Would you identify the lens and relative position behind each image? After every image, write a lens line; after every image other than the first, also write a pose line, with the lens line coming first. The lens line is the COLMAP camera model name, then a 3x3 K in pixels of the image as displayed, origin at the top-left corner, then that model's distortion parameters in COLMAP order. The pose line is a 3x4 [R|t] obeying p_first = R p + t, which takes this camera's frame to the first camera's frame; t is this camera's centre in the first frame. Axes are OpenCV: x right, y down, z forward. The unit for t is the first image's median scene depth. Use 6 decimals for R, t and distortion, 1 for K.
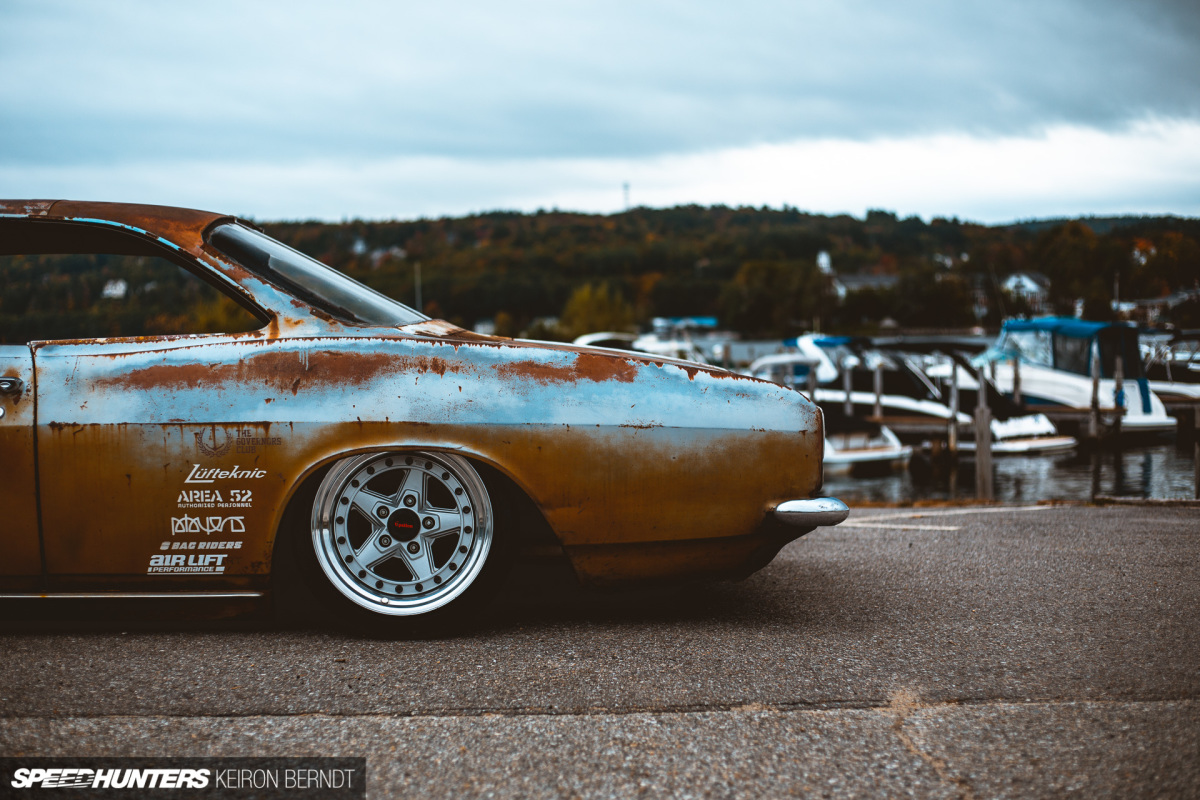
lens RADIAL K [[1671.2, 0, 600.1], [0, 1671.2, 406.4], [0, 0, 1]] dist [-0.112736, 0.000000]
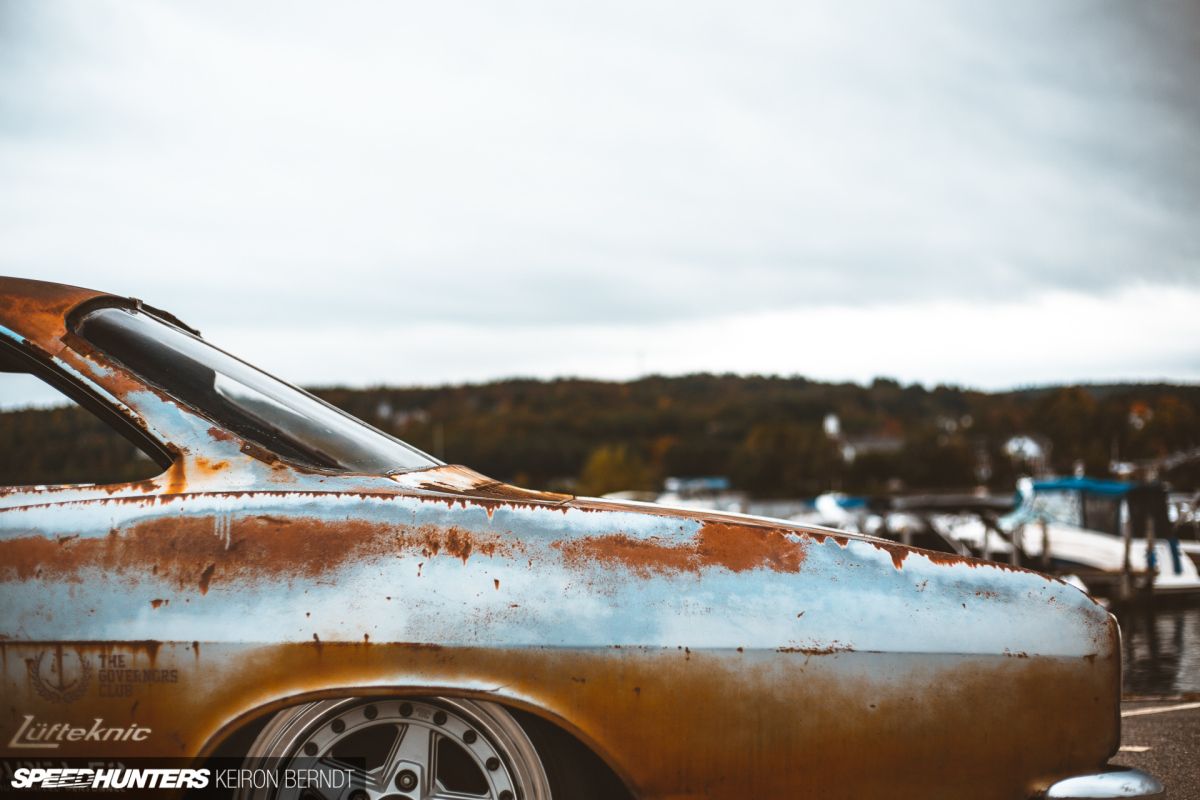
lens RADIAL K [[1671.2, 0, 597.8], [0, 1671.2, 397.7], [0, 0, 1]] dist [-0.112736, 0.000000]
pose [[0.999918, 0.001347, -0.012724, -0.041796], [-0.002629, 0.994852, -0.101304, -0.015908], [0.012522, 0.101330, 0.994774, 0.424494]]
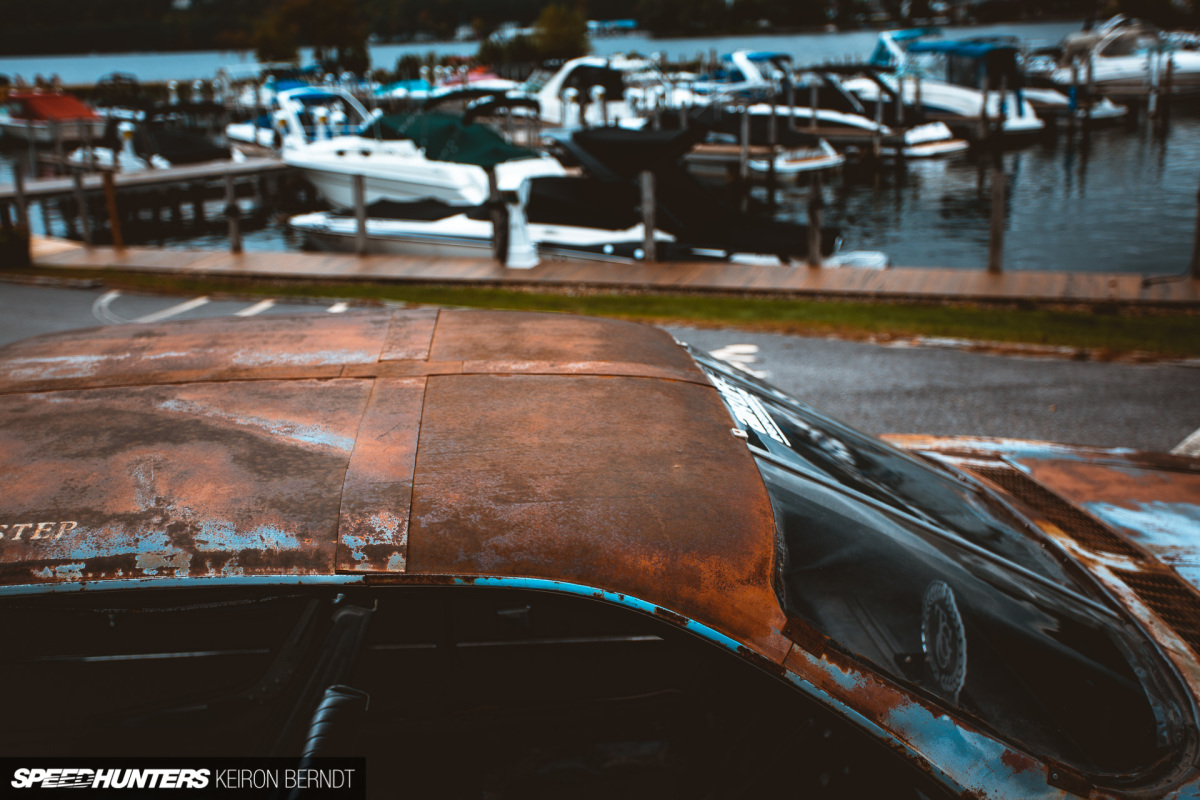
lens RADIAL K [[1304.2, 0, 606.8], [0, 1304.2, 400.3], [0, 0, 1]] dist [-0.063664, 0.000000]
pose [[0.999436, -0.018874, 0.027776, -0.300224], [0.012292, 0.975325, 0.220433, -0.231521], [-0.031251, -0.219967, 0.975007, 0.709113]]
